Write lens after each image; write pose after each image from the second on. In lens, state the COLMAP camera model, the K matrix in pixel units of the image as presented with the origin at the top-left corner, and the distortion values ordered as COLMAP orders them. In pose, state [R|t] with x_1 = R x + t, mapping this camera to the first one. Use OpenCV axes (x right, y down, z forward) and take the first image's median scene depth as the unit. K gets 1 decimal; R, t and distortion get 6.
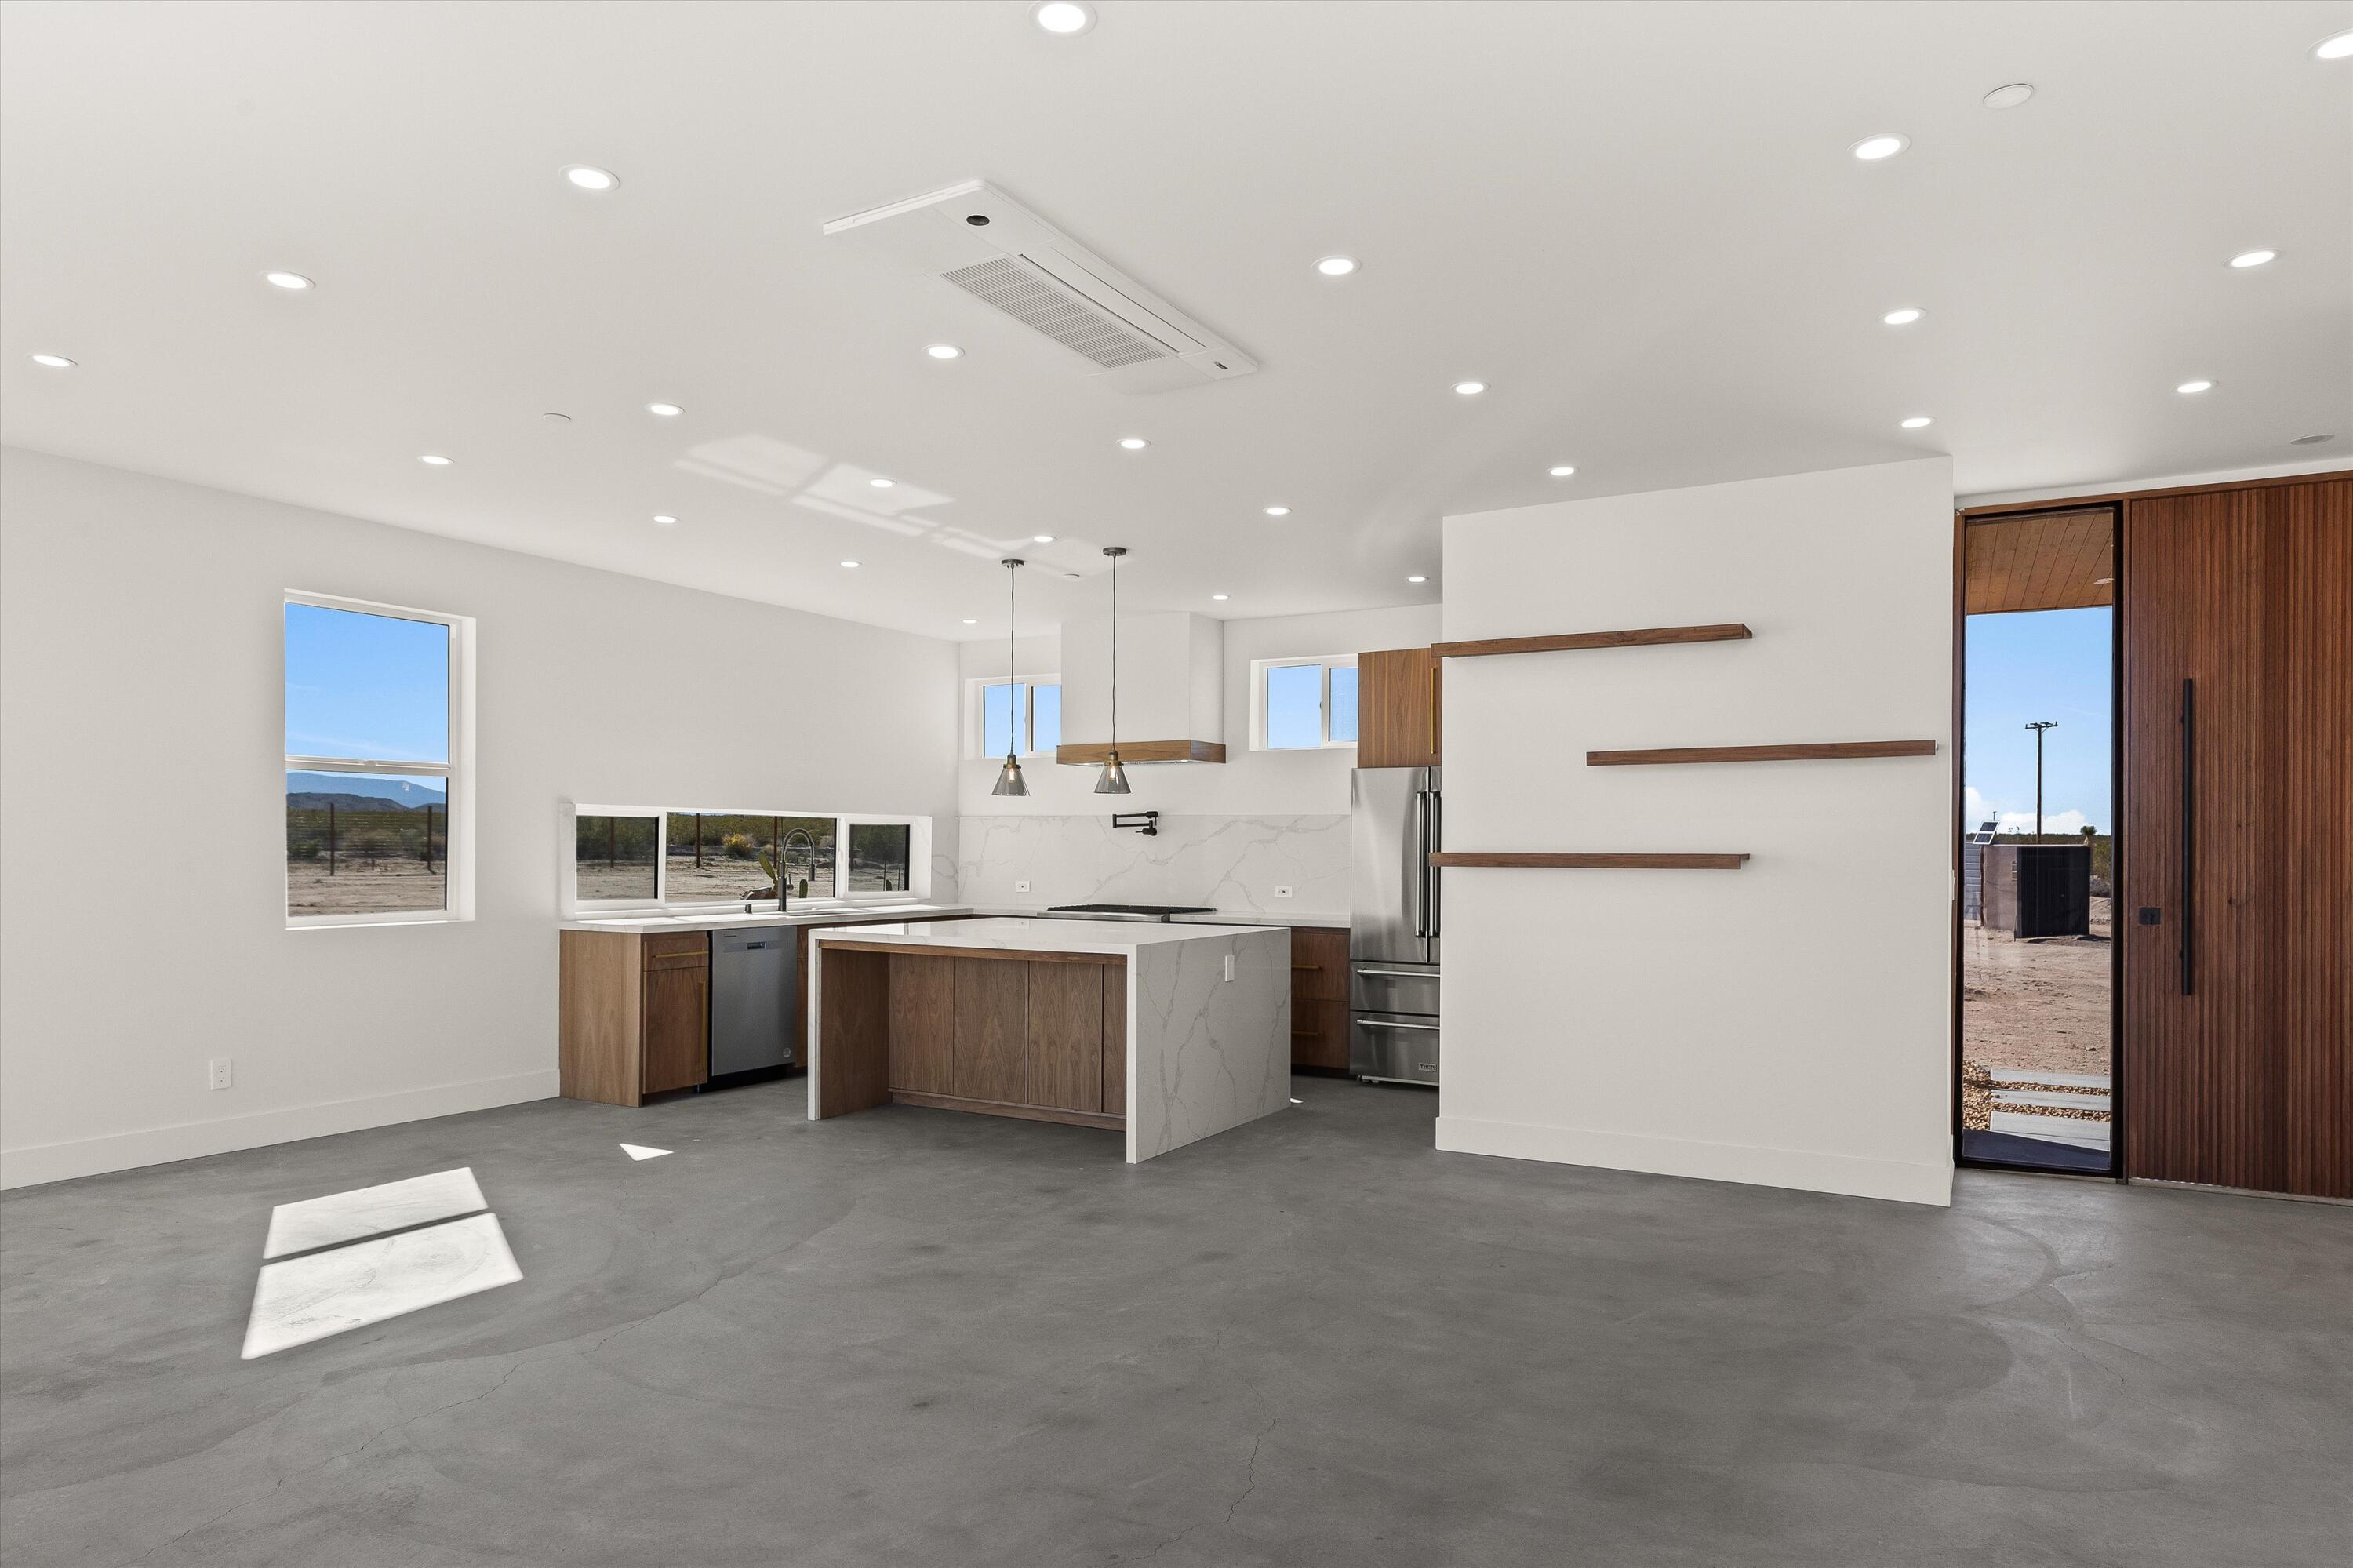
lens RADIAL K [[1379.6, 0, 1187.0], [0, 1379.6, 820.7], [0, 0, 1]] dist [-0.017965, 0.002242]
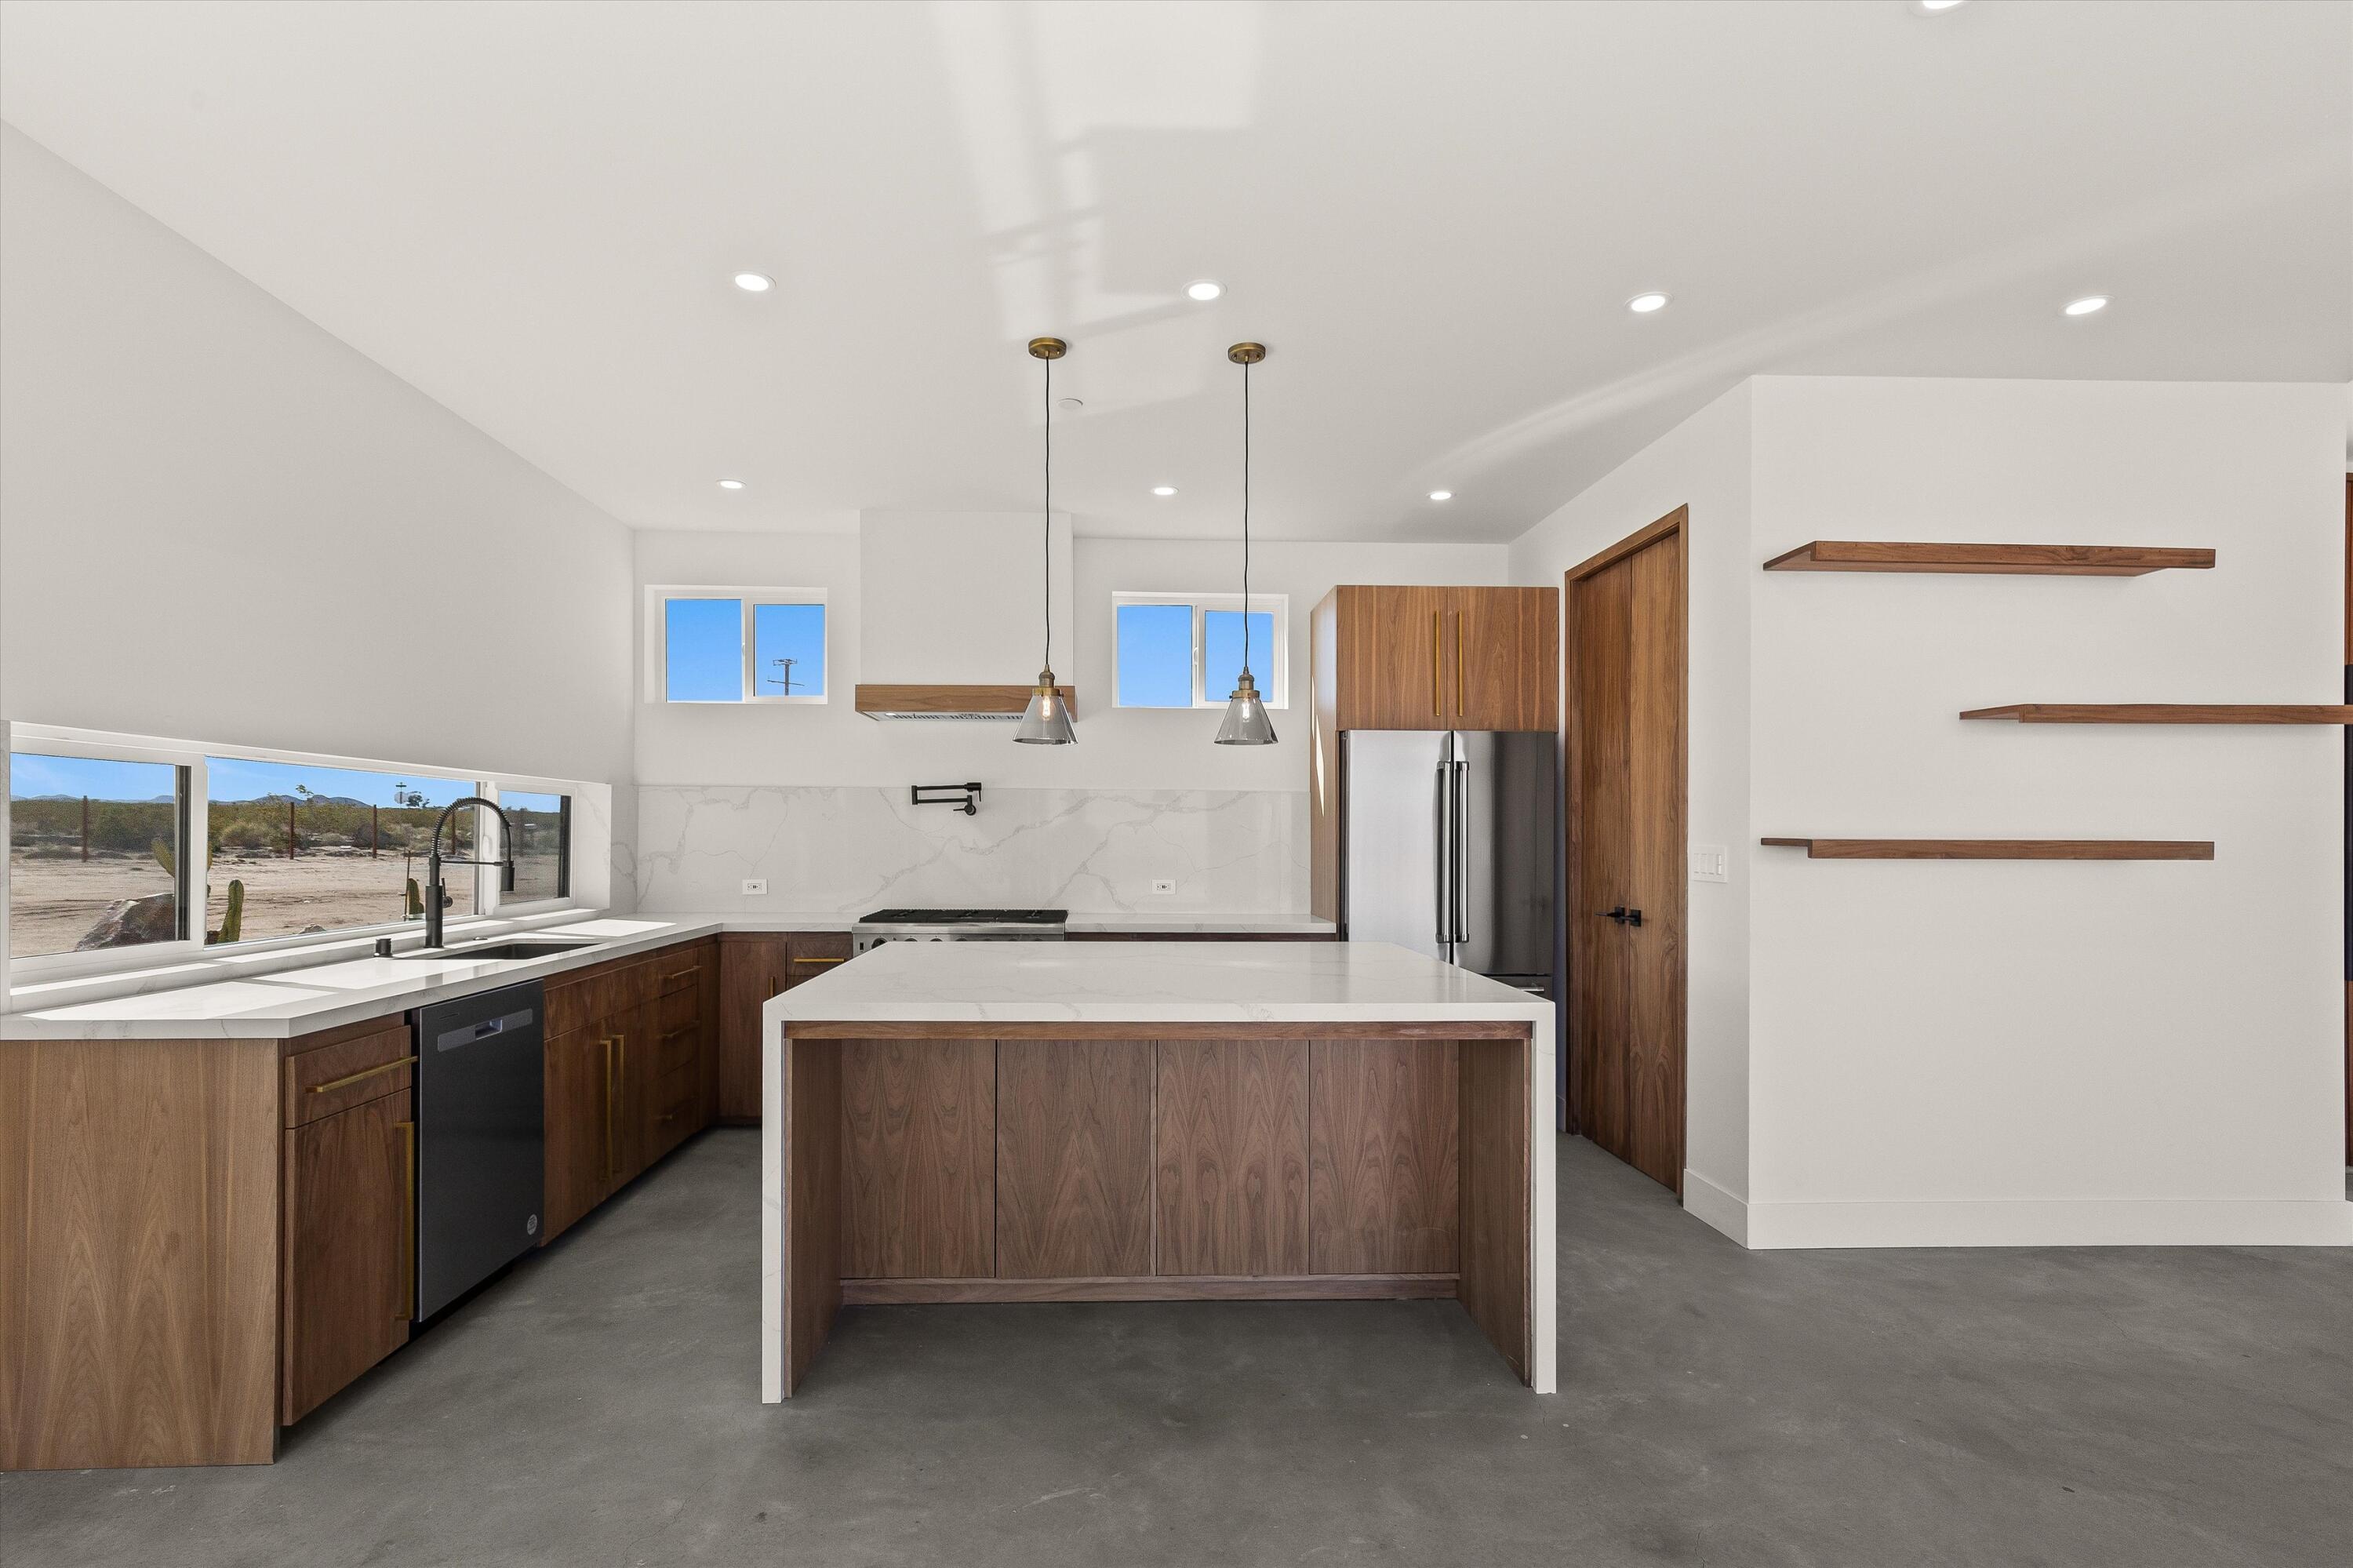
lens RADIAL K [[1136.7, 0, 1172.6], [0, 1136.7, 802.3], [0, 0, 1]] dist [-0.008236, 0.000998]
pose [[0.855569, 0.012406, 0.517540, -0.357717], [-0.009403, 0.999920, -0.008425, 0.011567], [-0.517603, 0.002342, 0.855617, 0.591191]]
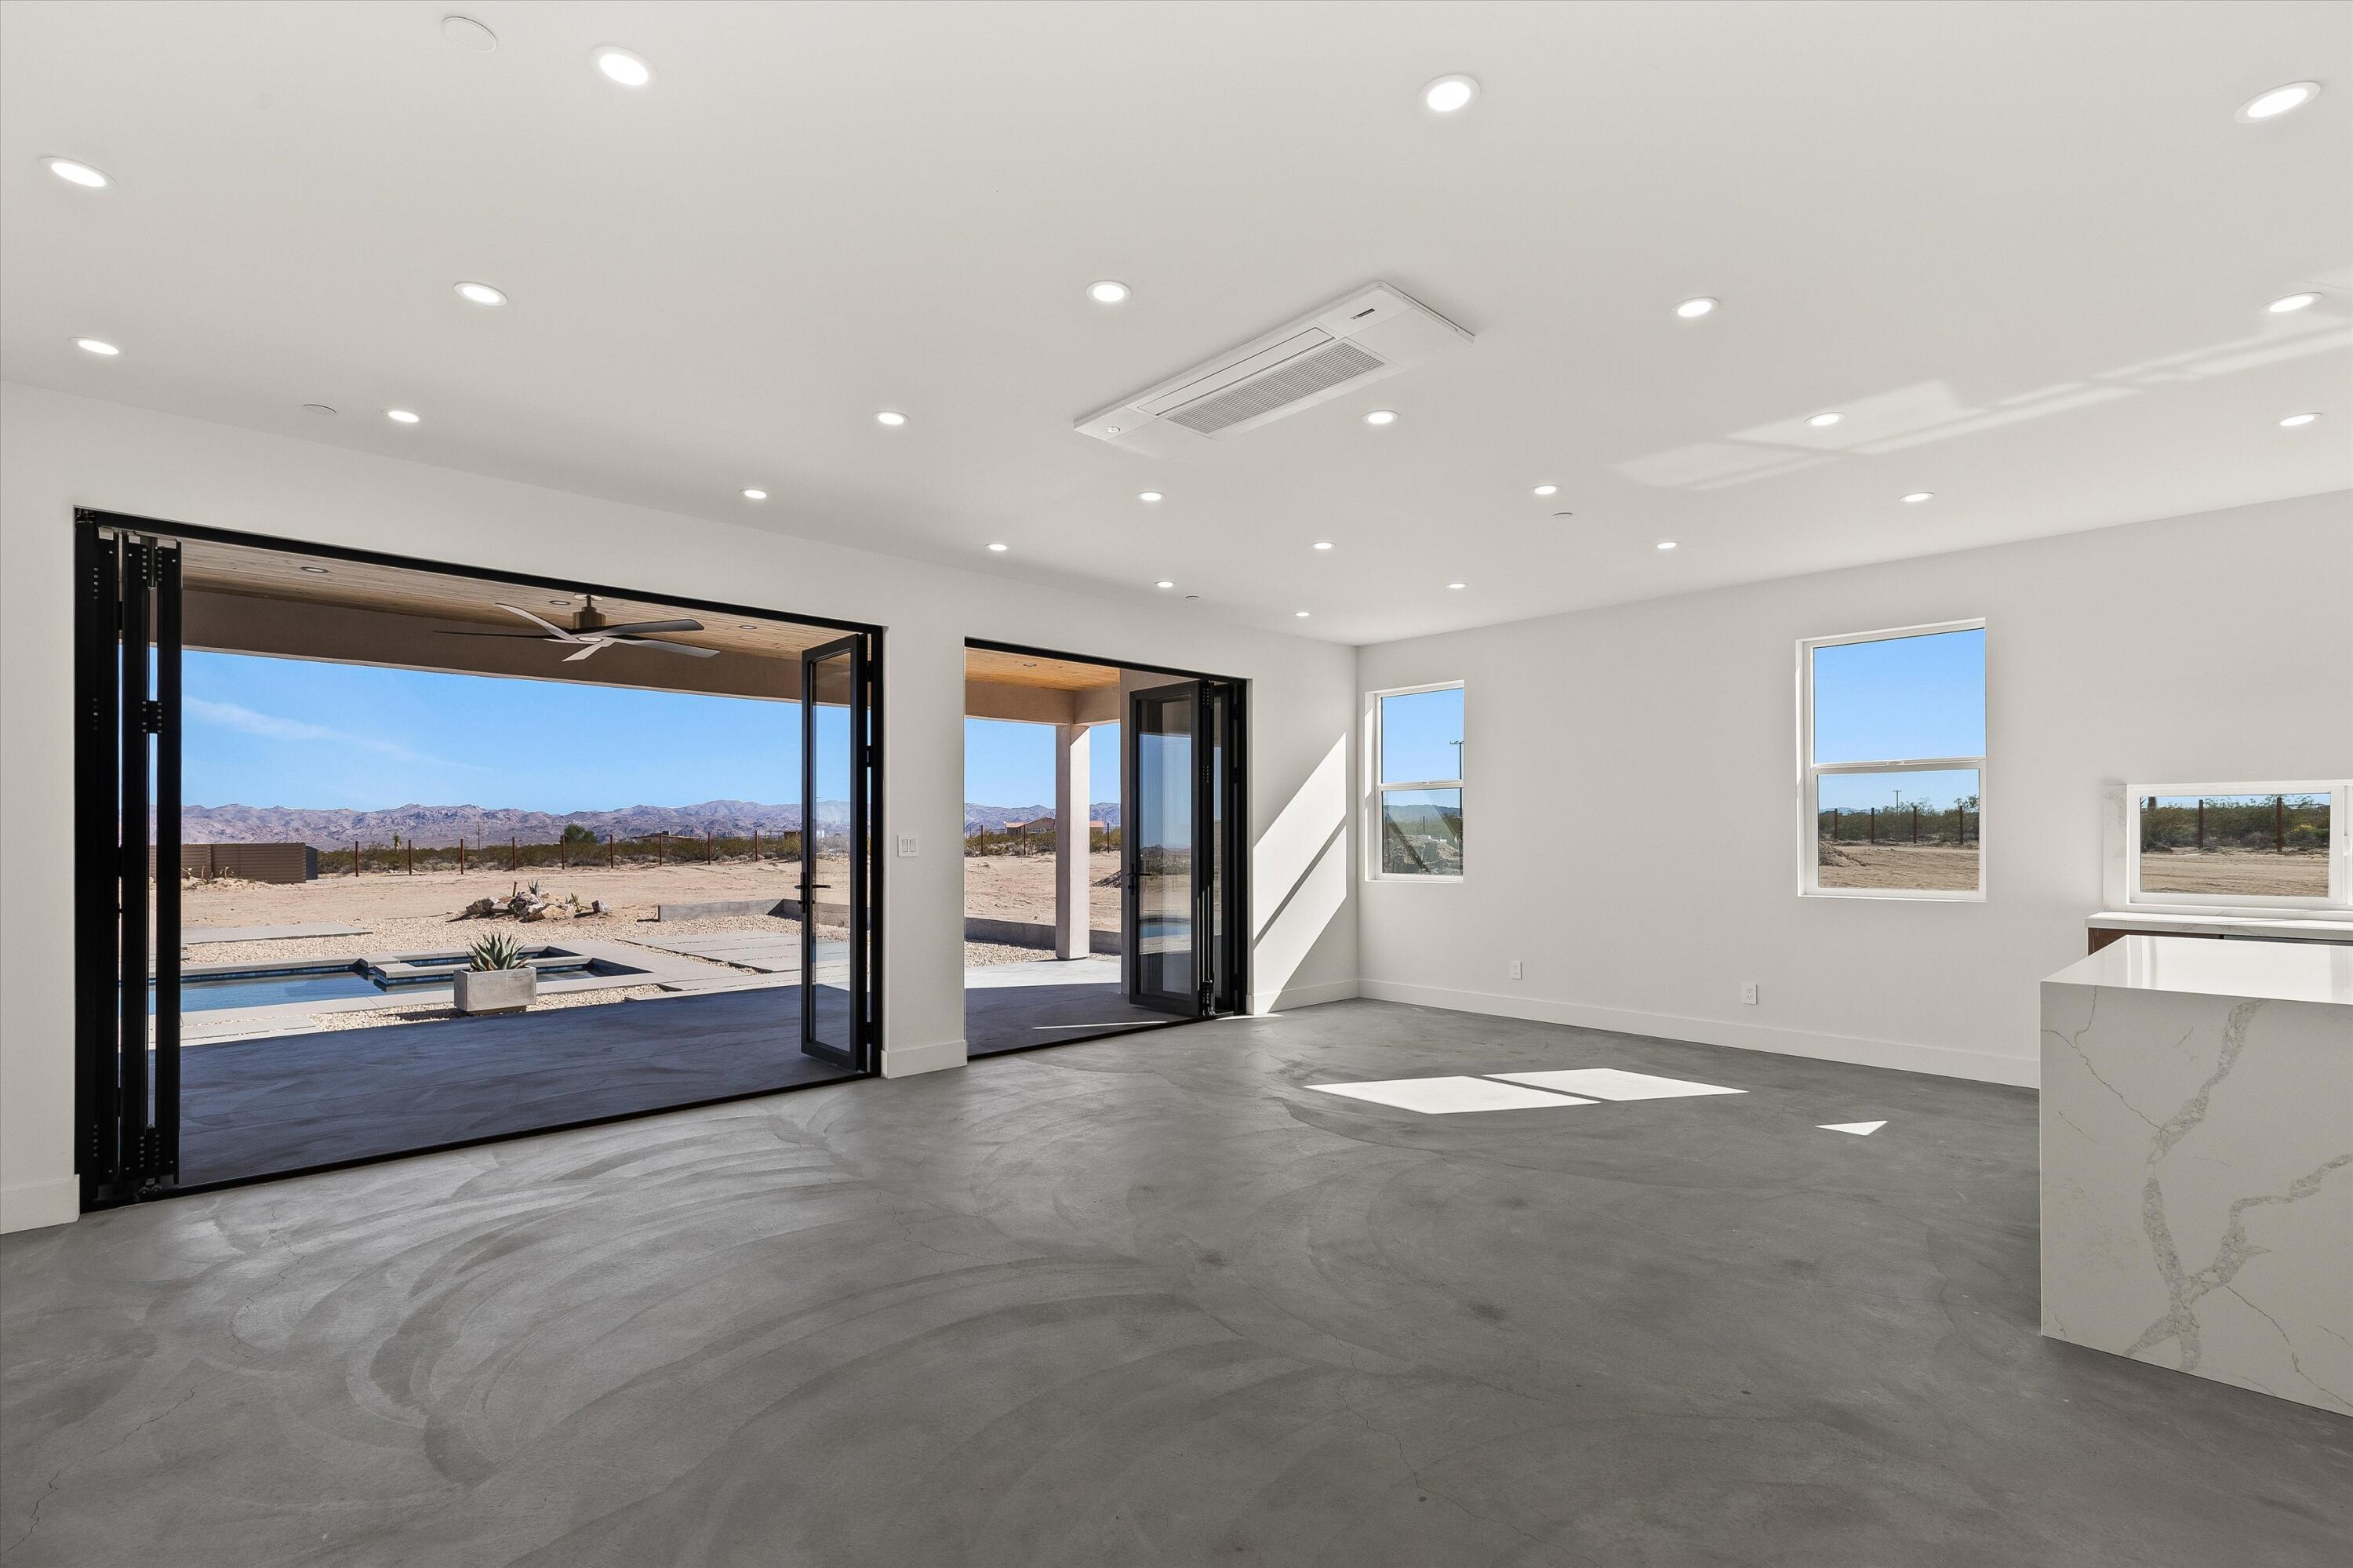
lens RADIAL K [[1086.2, 0, 1208.8], [0, 1086.2, 815.4], [0, 0, 1]] dist [0.033256, -0.001227]
pose [[-0.262259, -0.025059, -0.964672, 0.475932], [0.021183, 0.999272, -0.031717, 0.020509], [0.964765, -0.028753, -0.261538, 0.672996]]
